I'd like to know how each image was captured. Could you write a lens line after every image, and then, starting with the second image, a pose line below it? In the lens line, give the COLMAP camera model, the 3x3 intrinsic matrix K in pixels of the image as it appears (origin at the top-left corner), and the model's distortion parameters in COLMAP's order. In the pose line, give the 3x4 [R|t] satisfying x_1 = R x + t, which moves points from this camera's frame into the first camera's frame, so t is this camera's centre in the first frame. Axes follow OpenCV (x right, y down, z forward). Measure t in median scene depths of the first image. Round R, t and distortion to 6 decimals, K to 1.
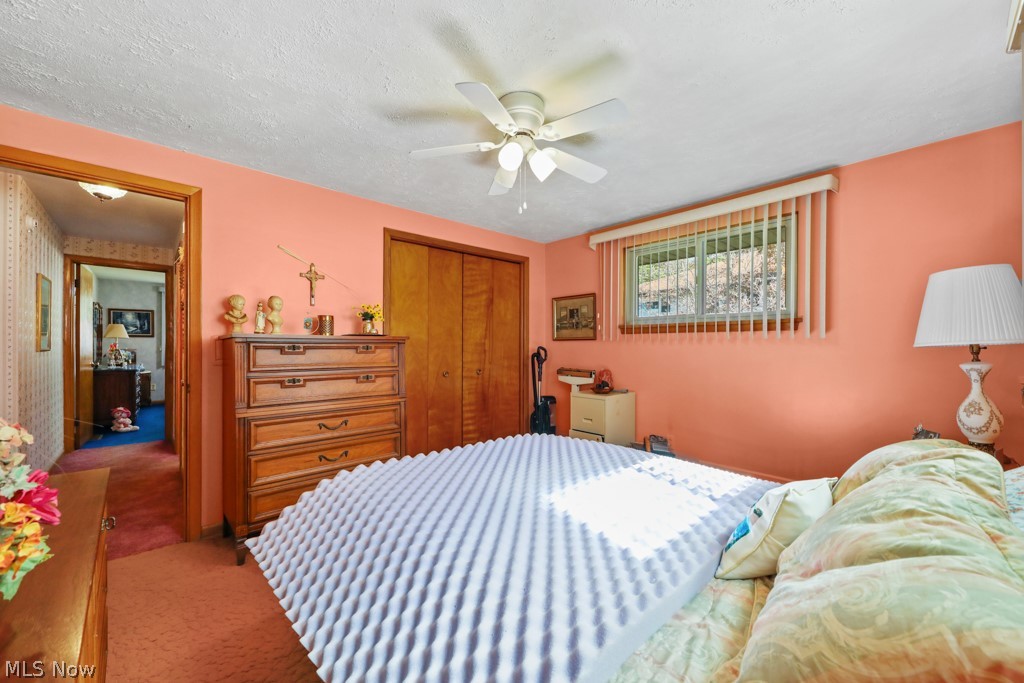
lens RADIAL K [[397.4, 0, 512.0], [0, 397.4, 345.3], [0, 0, 1]] dist [0.024340, -0.011590]
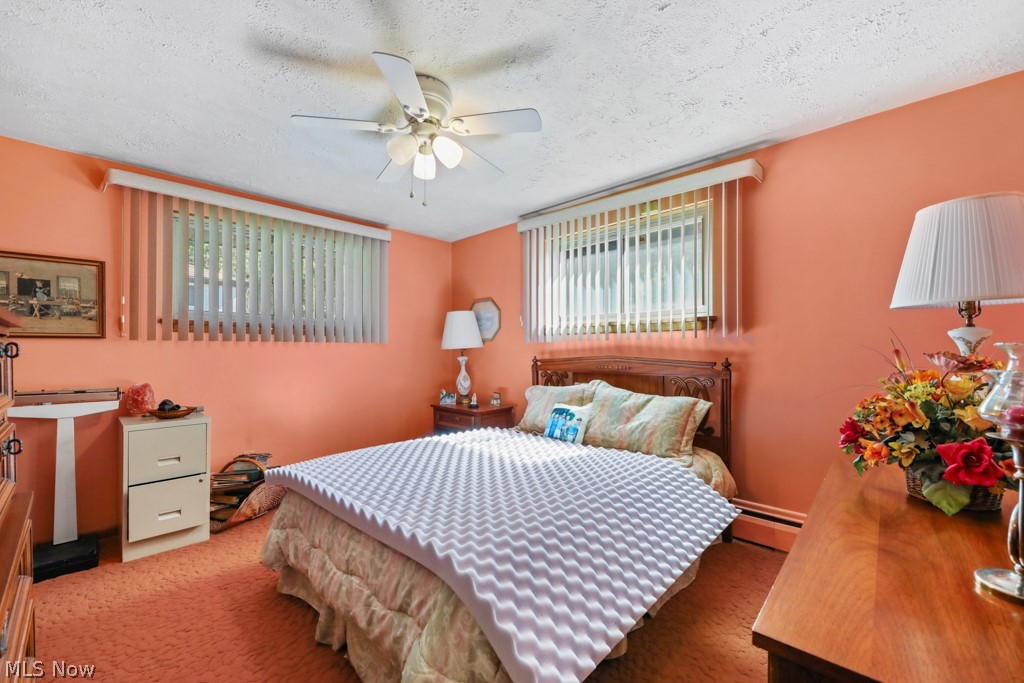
lens RADIAL K [[397.4, 0, 512.0], [0, 397.4, 345.3], [0, 0, 1]] dist [0.024340, -0.011590]
pose [[-0.051791, 0.004209, 0.998649, -0.461792], [-0.006481, 0.999969, -0.004550, -0.004481], [-0.998637, -0.006708, -0.051762, 0.425992]]
